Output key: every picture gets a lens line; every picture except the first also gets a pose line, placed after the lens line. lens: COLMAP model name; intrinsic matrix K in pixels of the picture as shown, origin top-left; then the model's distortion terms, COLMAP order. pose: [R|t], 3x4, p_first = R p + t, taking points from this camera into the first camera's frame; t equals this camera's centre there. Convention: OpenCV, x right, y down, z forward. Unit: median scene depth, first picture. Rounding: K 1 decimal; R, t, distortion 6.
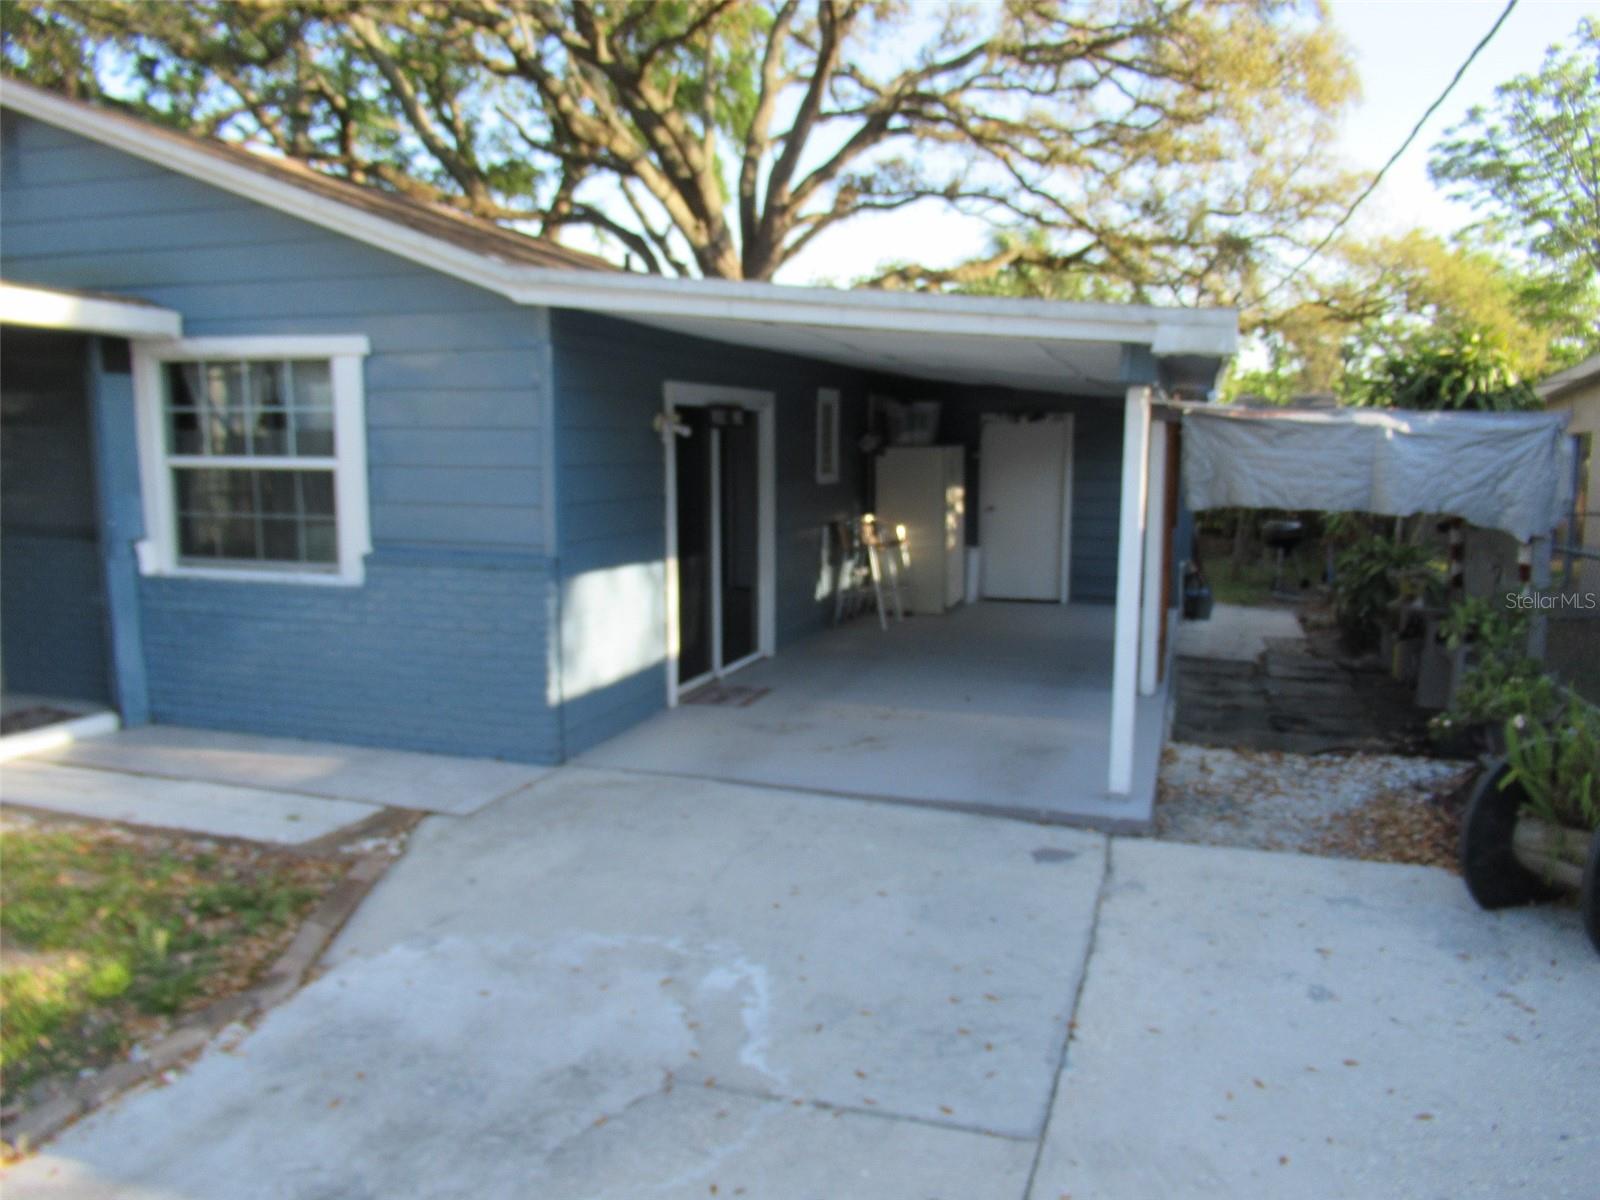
lens RADIAL K [[1197.4, 0, 800.0], [0, 1197.4, 604.6], [0, 0, 1]] dist [-0.003771, -0.005474]
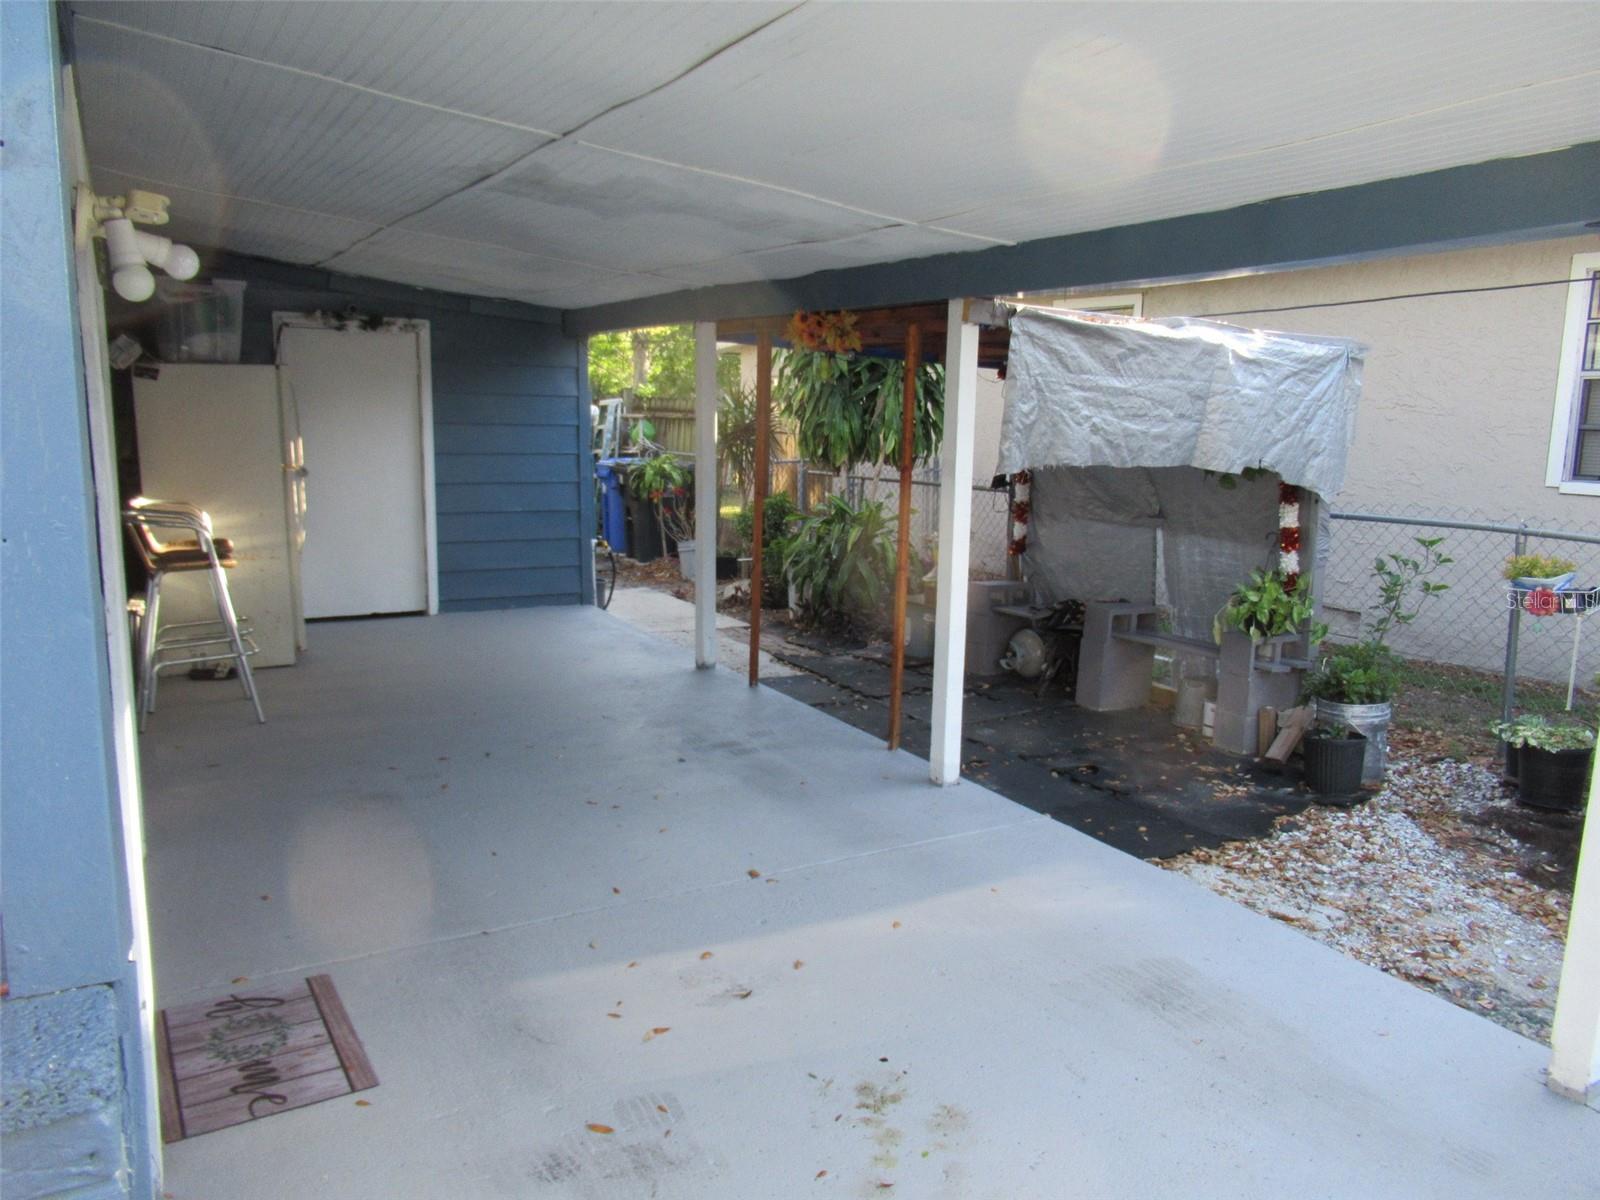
lens RADIAL K [[1197.4, 0, 797.8], [0, 1197.4, 596.1], [0, 0, 1]] dist [-0.003771, -0.005474]
pose [[0.668983, -0.110213, 0.735061, -0.212620], [0.079758, 0.993880, 0.076431, -0.076369], [-0.738986, 0.007496, 0.673679, 0.705198]]
